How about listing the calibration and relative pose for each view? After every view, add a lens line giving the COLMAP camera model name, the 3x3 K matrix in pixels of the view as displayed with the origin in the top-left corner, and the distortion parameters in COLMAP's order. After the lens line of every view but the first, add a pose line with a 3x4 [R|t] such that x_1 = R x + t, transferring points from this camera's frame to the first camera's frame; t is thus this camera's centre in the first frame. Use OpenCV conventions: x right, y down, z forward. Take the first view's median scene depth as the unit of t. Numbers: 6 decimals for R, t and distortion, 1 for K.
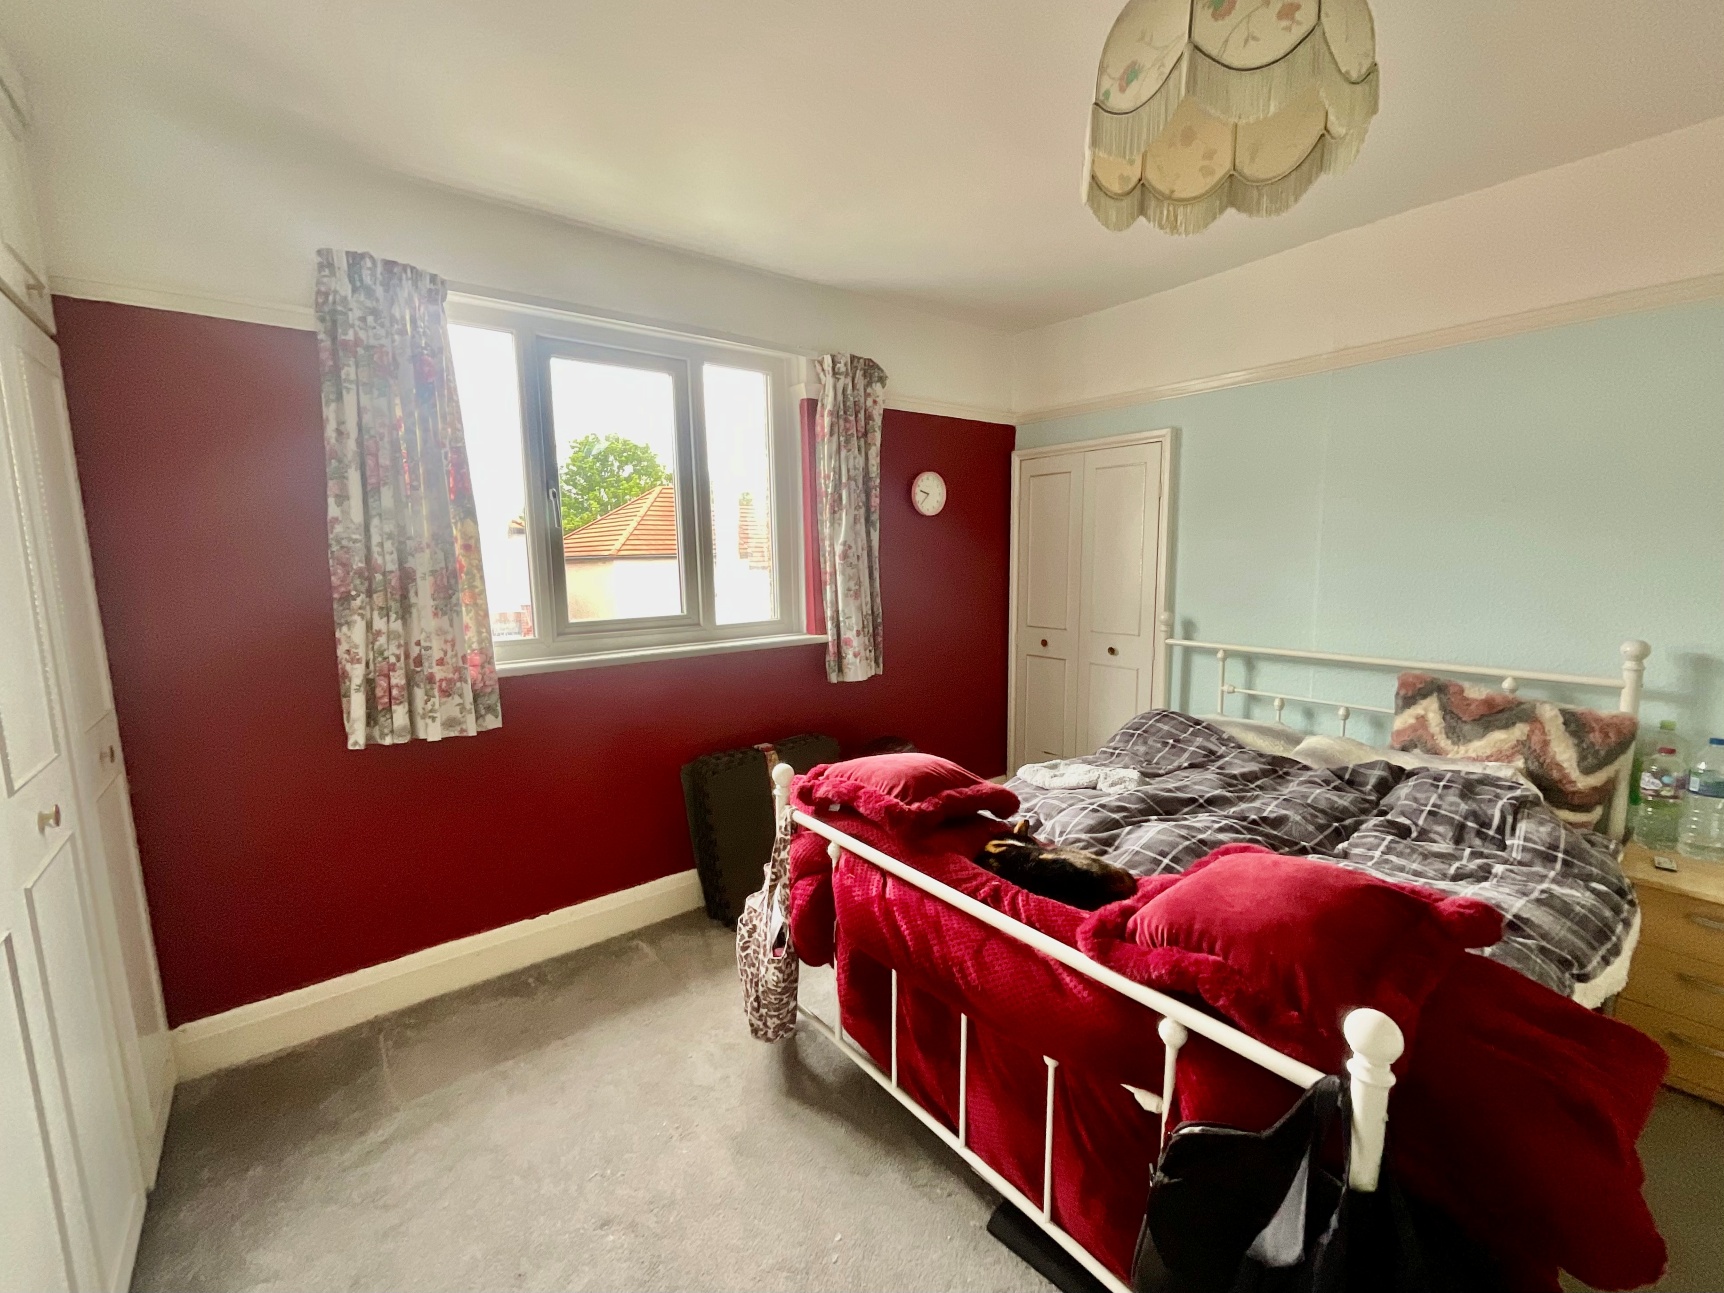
lens RADIAL K [[791.4, 0, 857.2], [0, 791.4, 646.8], [0, 0, 1]] dist [-0.013796, 0.009352]
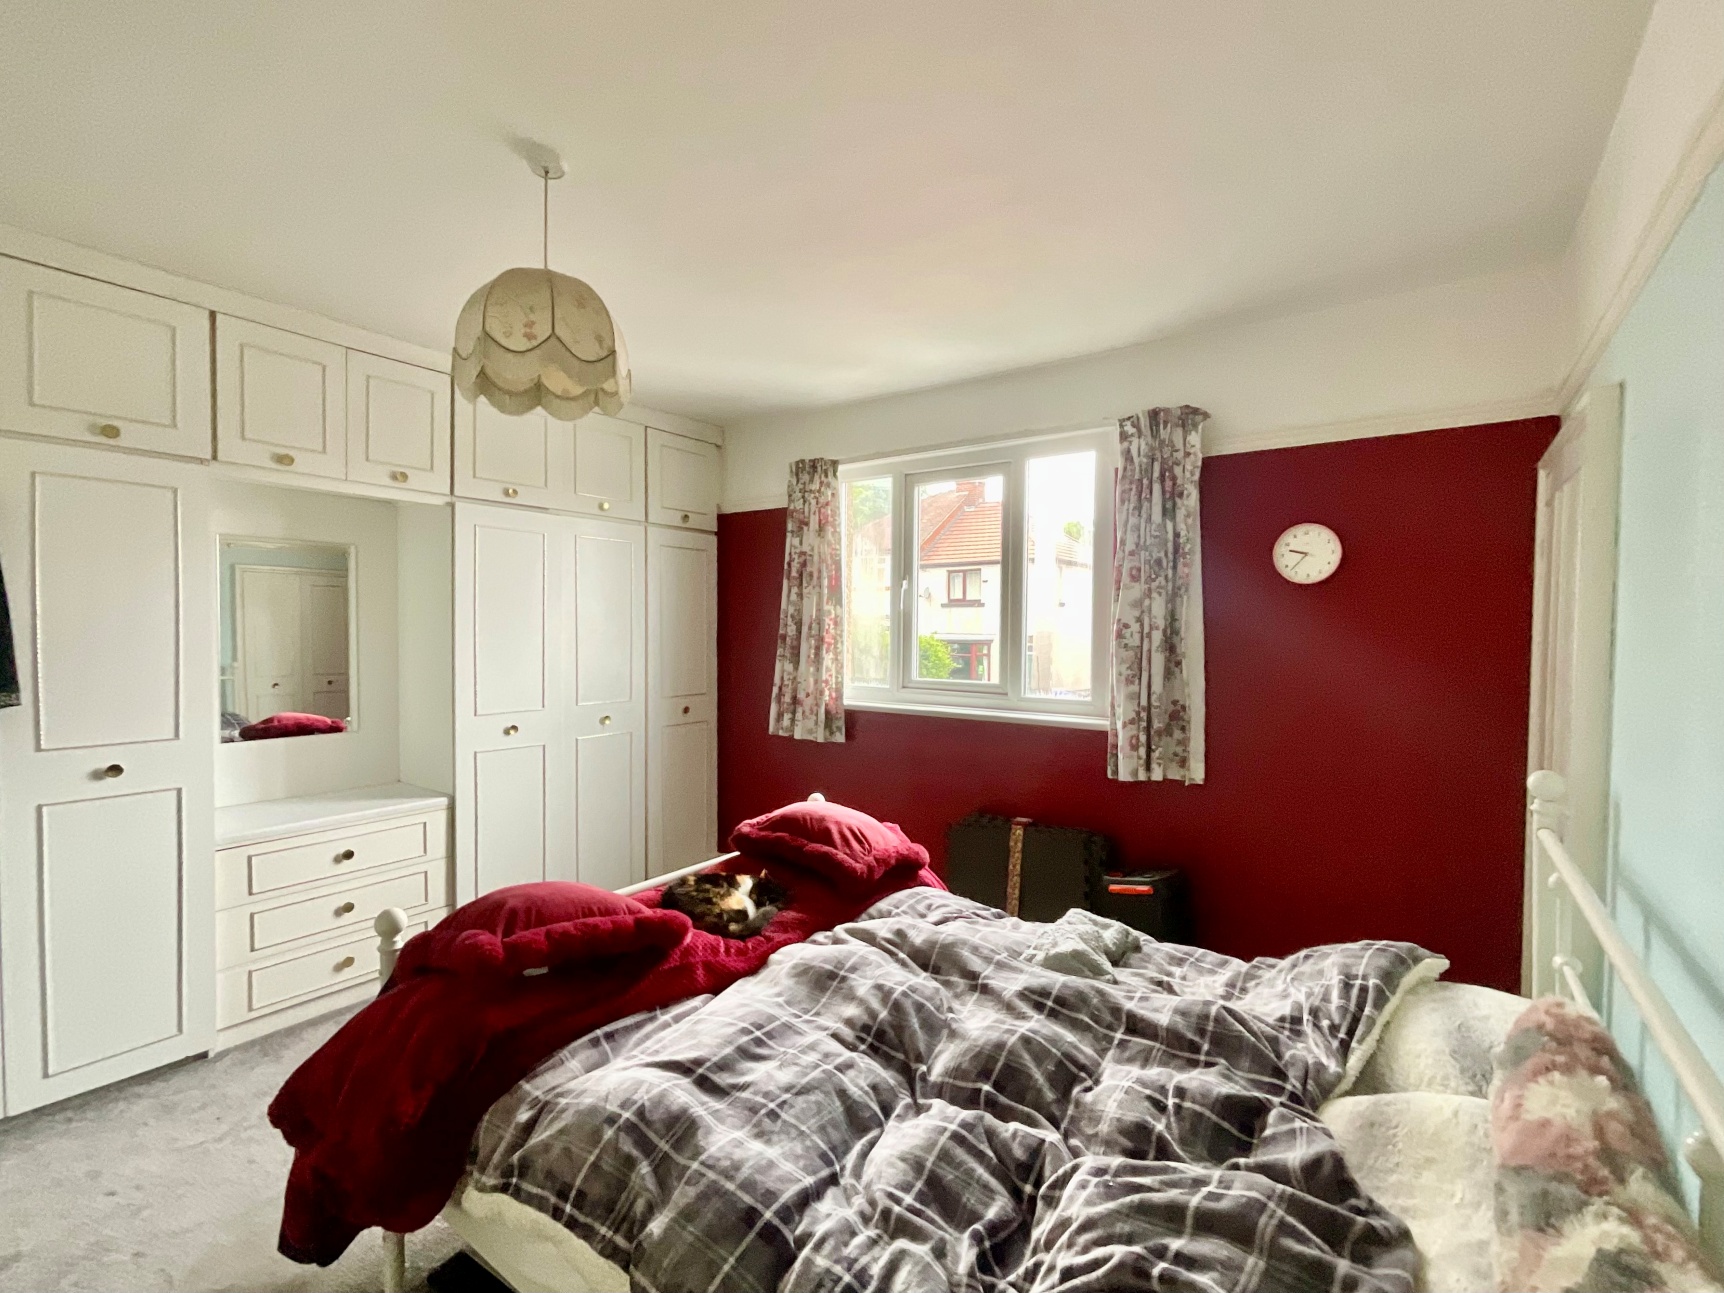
lens RADIAL K [[791.4, 0, 857.2], [0, 791.4, 646.8], [0, 0, 1]] dist [-0.013796, 0.009352]
pose [[0.230122, 0.041221, -0.972288, 0.945022], [-0.122293, 0.992407, 0.013129, -0.094553], [0.965447, 0.115883, 0.233416, 0.614837]]
